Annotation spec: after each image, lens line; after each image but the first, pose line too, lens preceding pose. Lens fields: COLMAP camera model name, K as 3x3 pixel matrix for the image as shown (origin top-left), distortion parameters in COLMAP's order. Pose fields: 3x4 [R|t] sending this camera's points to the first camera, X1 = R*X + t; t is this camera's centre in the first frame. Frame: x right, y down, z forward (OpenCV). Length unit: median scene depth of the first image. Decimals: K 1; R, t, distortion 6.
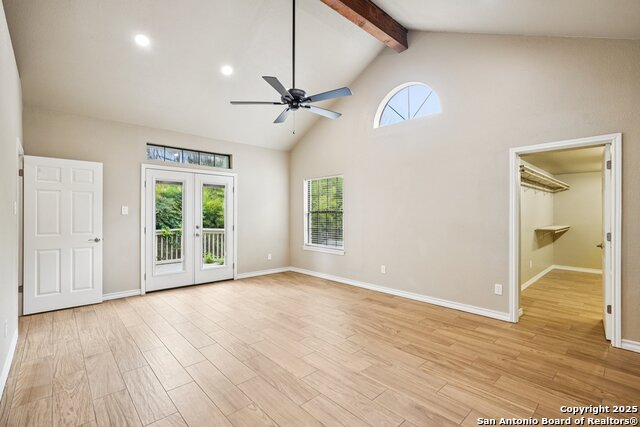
lens RADIAL K [[291.5, 0, 322.4], [0, 291.5, 212.5], [0, 0, 1]] dist [-0.013274, 0.005304]
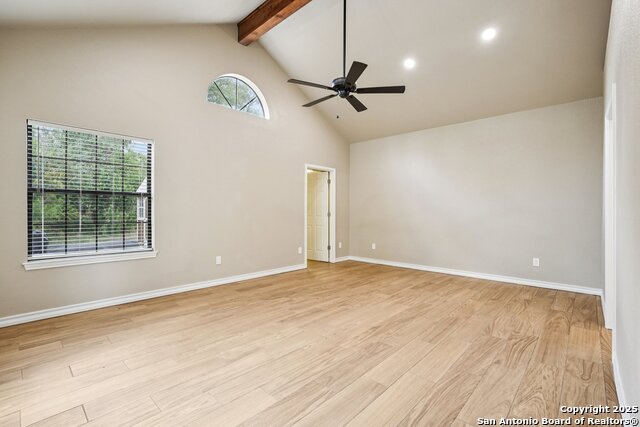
lens RADIAL K [[291.5, 0, 319.9], [0, 291.5, 212.0], [0, 0, 1]] dist [-0.013274, 0.005304]
pose [[-0.072662, 0.000400, 0.997357, -0.594412], [-0.010370, 0.999946, -0.001157, 0.032966], [-0.997303, -0.010427, -0.072654, 0.608291]]
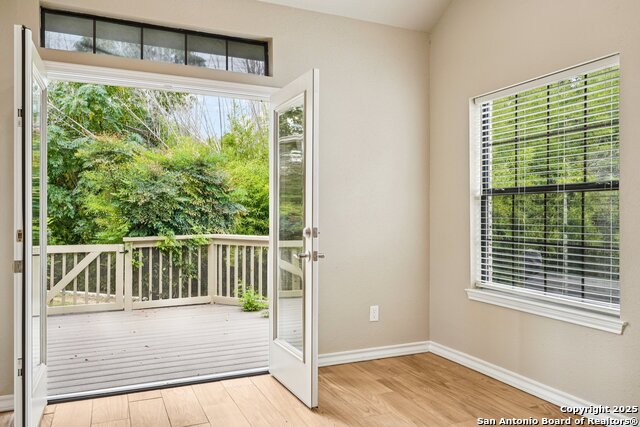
lens RADIAL K [[476.6, 0, 317.5], [0, 476.6, 210.3], [0, 0, 1]] dist [0.037917, 0.011923]
pose [[0.943799, 0.000378, -0.330519, -0.049438], [-0.003728, 0.999948, -0.009502, 0.027977], [0.330498, 0.010200, 0.943752, 0.417564]]
